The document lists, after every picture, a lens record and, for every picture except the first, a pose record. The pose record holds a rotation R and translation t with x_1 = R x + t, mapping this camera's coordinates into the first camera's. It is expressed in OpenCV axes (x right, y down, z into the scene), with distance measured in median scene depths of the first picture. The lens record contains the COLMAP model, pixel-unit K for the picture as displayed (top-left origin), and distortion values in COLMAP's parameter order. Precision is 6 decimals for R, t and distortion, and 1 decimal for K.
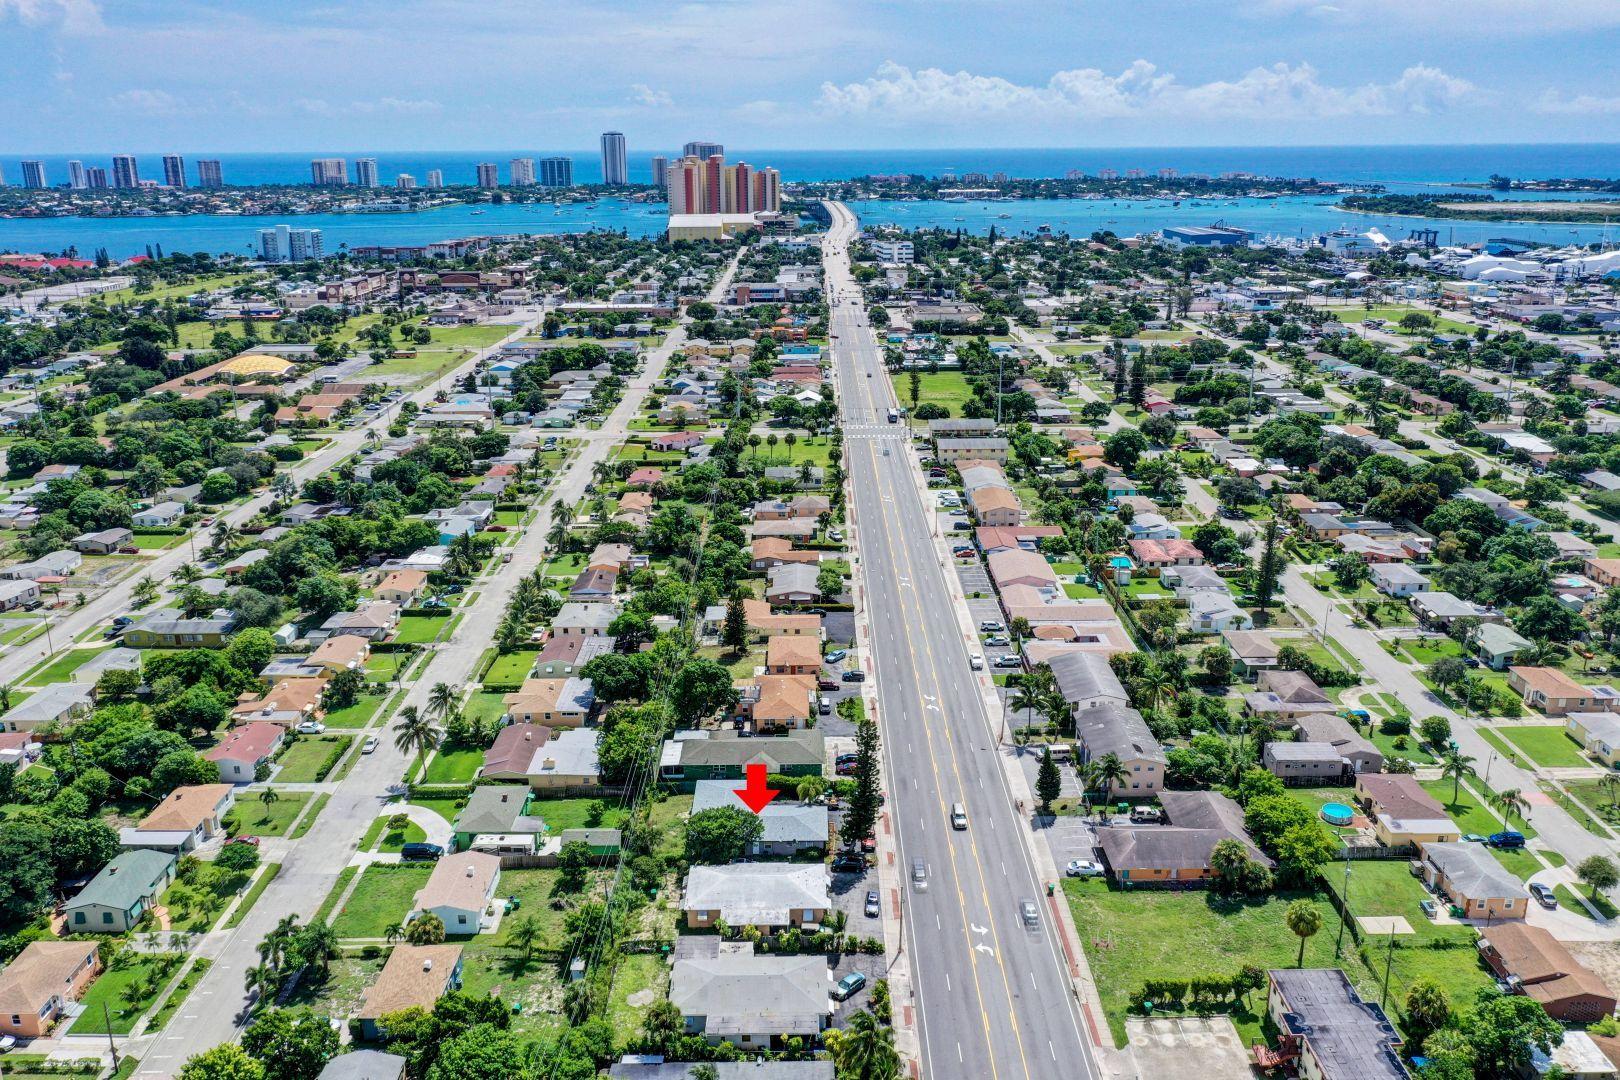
lens RADIAL K [[1267.2, 0, 809.6], [0, 1267.2, 545.1], [0, 0, 1]] dist [-0.004405, 0.007723]
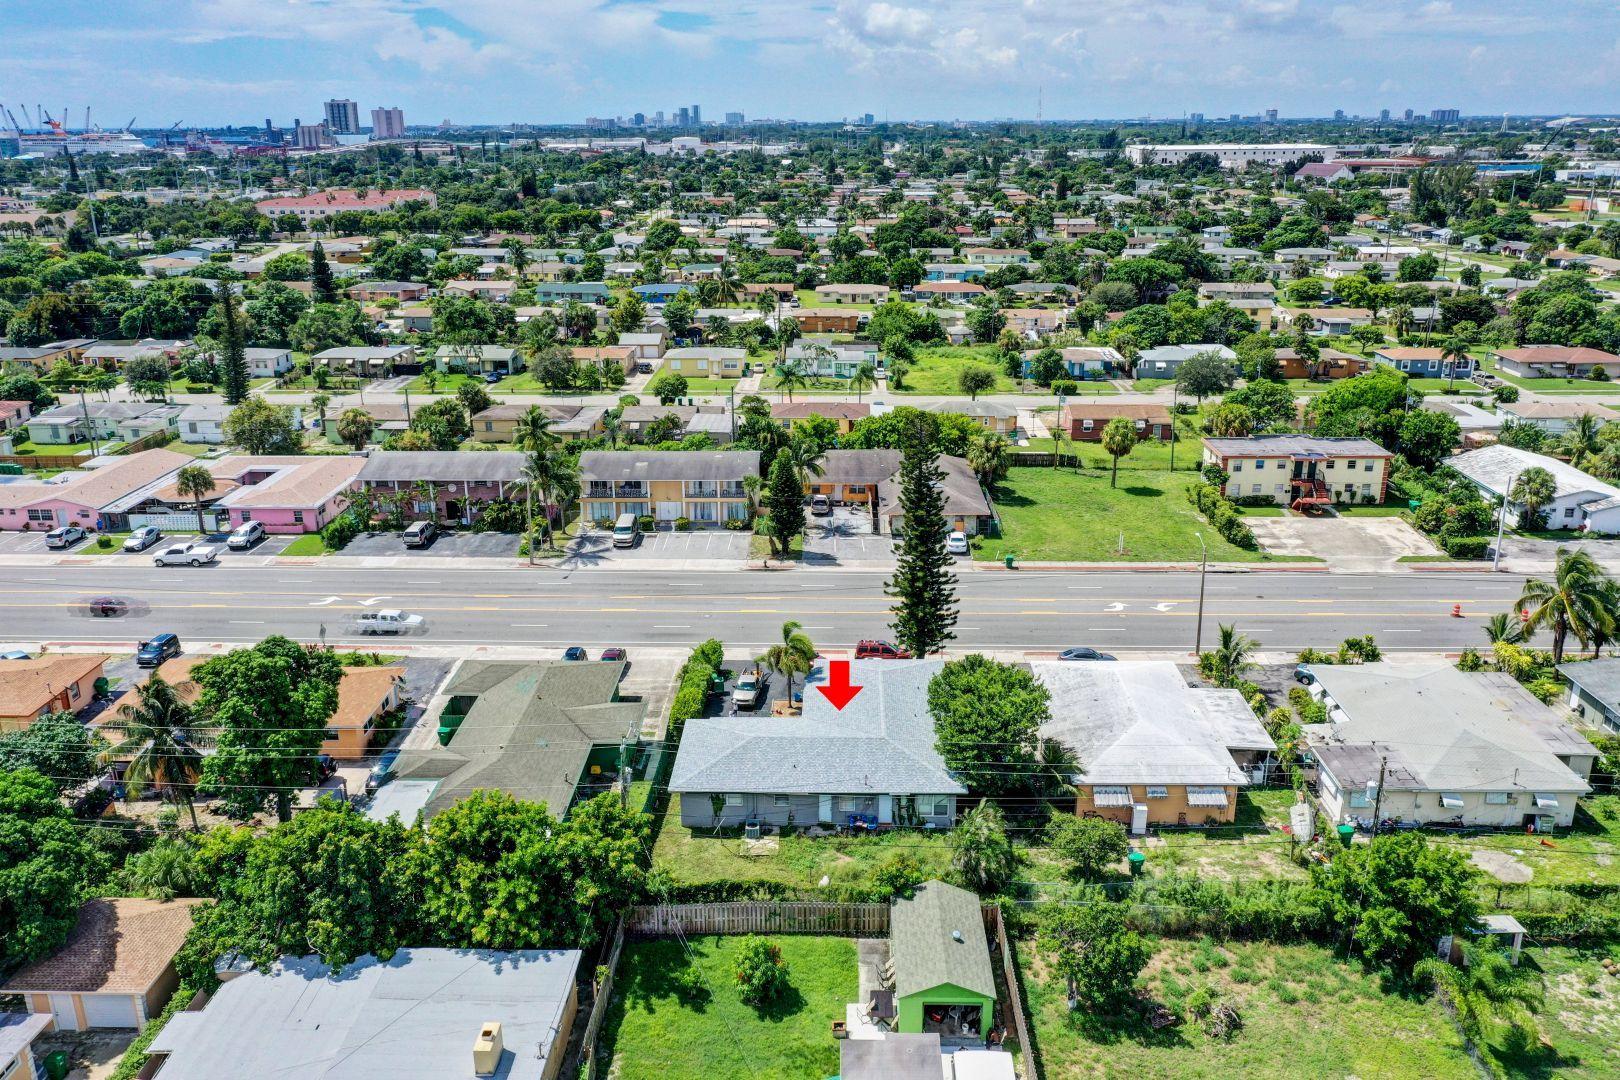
lens RADIAL K [[1267.2, 0, 808.2], [0, 1267.2, 540.6], [0, 0, 1]] dist [-0.004405, 0.007723]
pose [[0.028885, -0.304621, 0.952035, -0.413169], [0.304315, 0.909902, 0.281907, 0.016816], [-0.952134, 0.281576, 0.118983, 0.840007]]
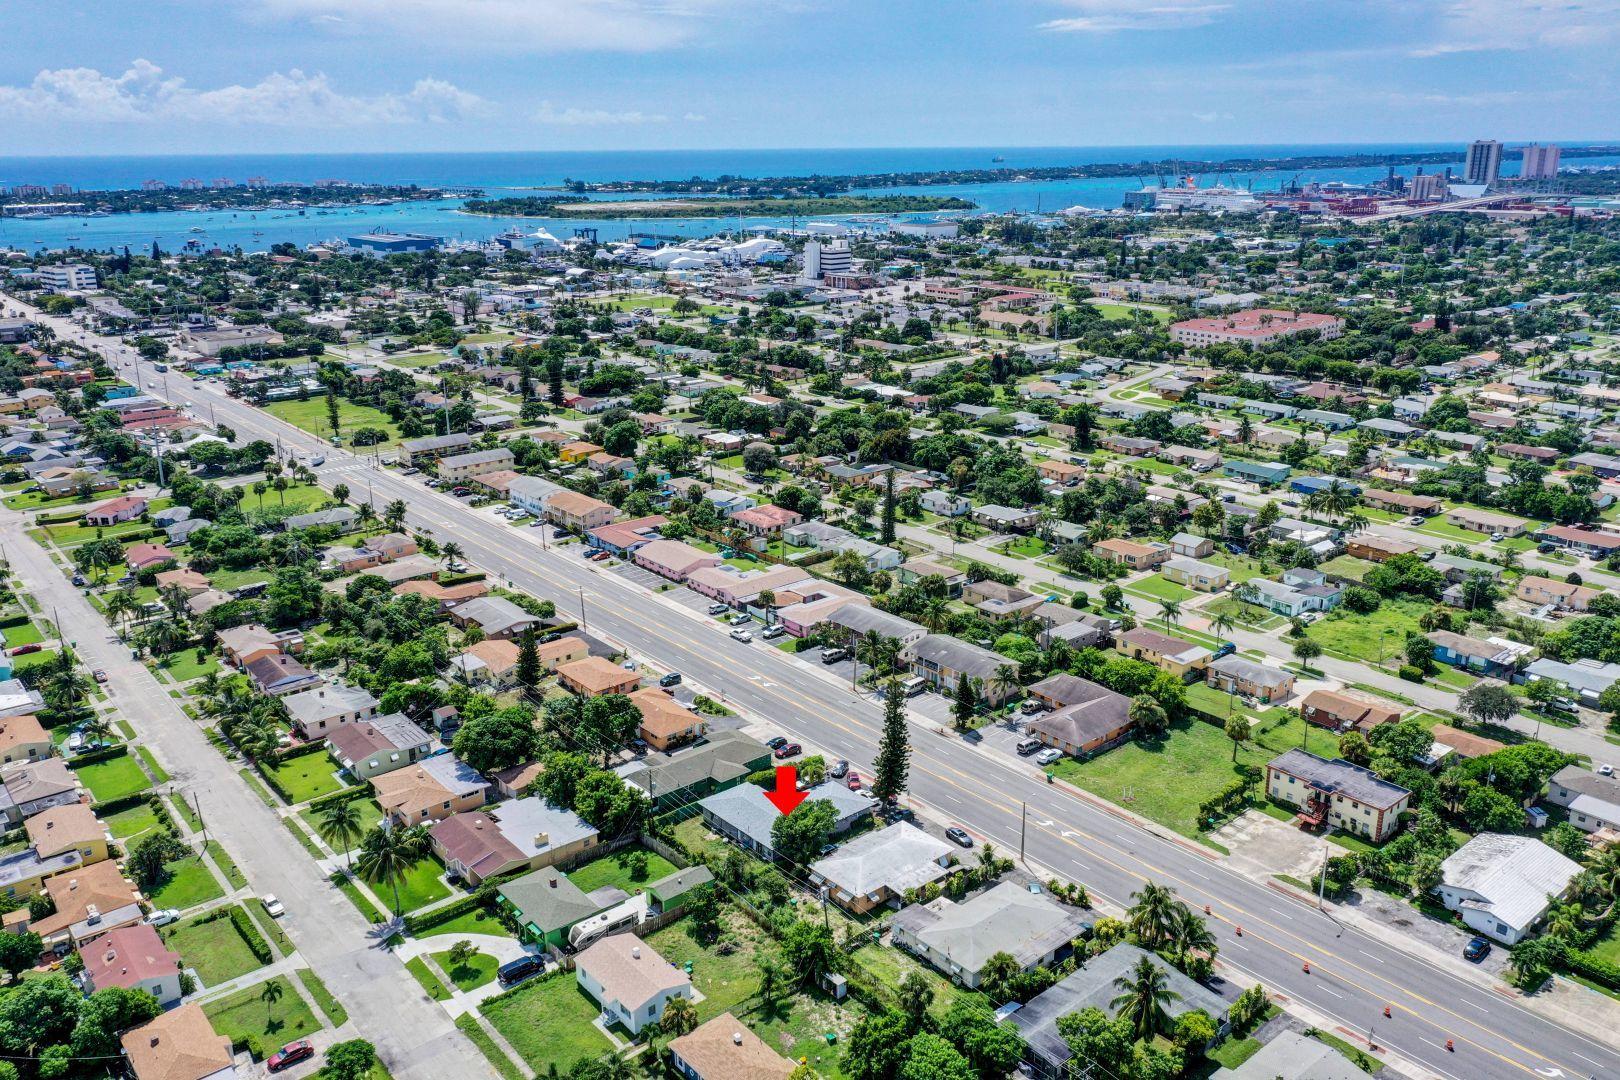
lens RADIAL K [[1267.2, 0, 813.2], [0, 1267.2, 533.8], [0, 0, 1]] dist [-0.004405, 0.007723]
pose [[0.764766, -0.186241, 0.616804, -0.551789], [0.194525, 0.979381, 0.054530, -0.049677], [-0.614242, 0.078281, 0.785225, 0.153077]]
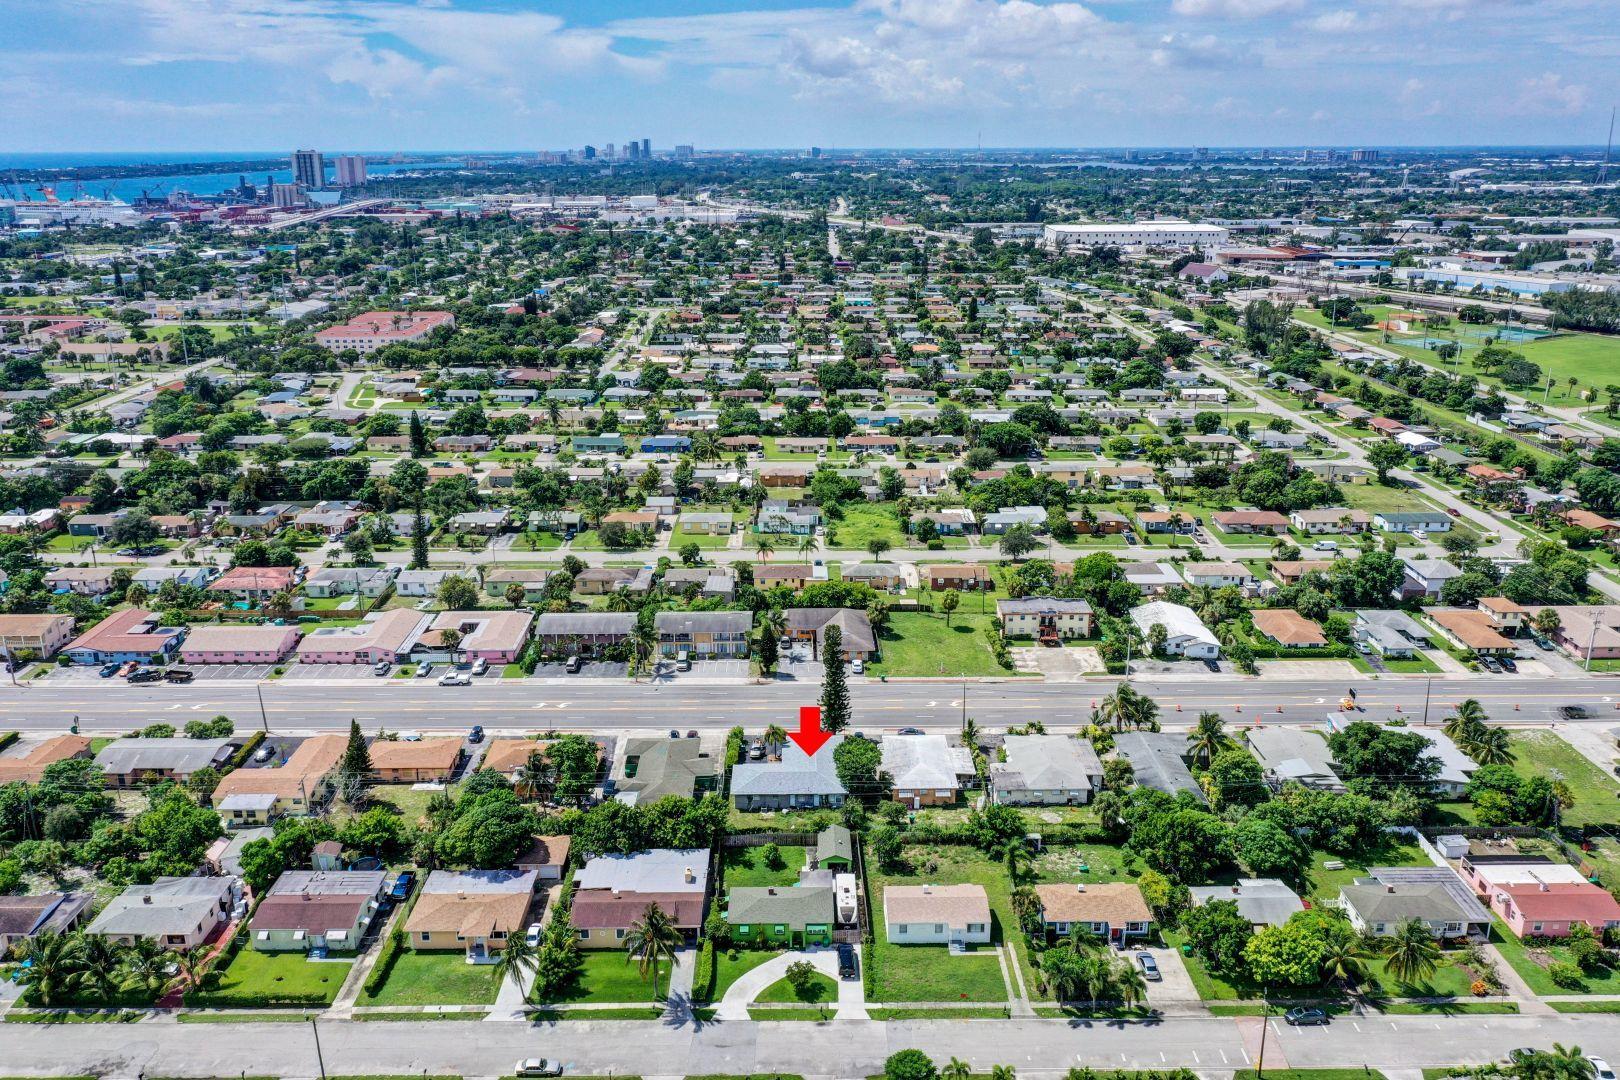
lens RADIAL K [[1267.2, 0, 807.9], [0, 1267.2, 526.5], [0, 0, 1]] dist [-0.004405, 0.007723]
pose [[-0.010140, -0.277436, 0.960691, -0.927425], [0.301443, 0.915198, 0.267480, -0.238205], [-0.953430, 0.292306, 0.074351, 0.761931]]
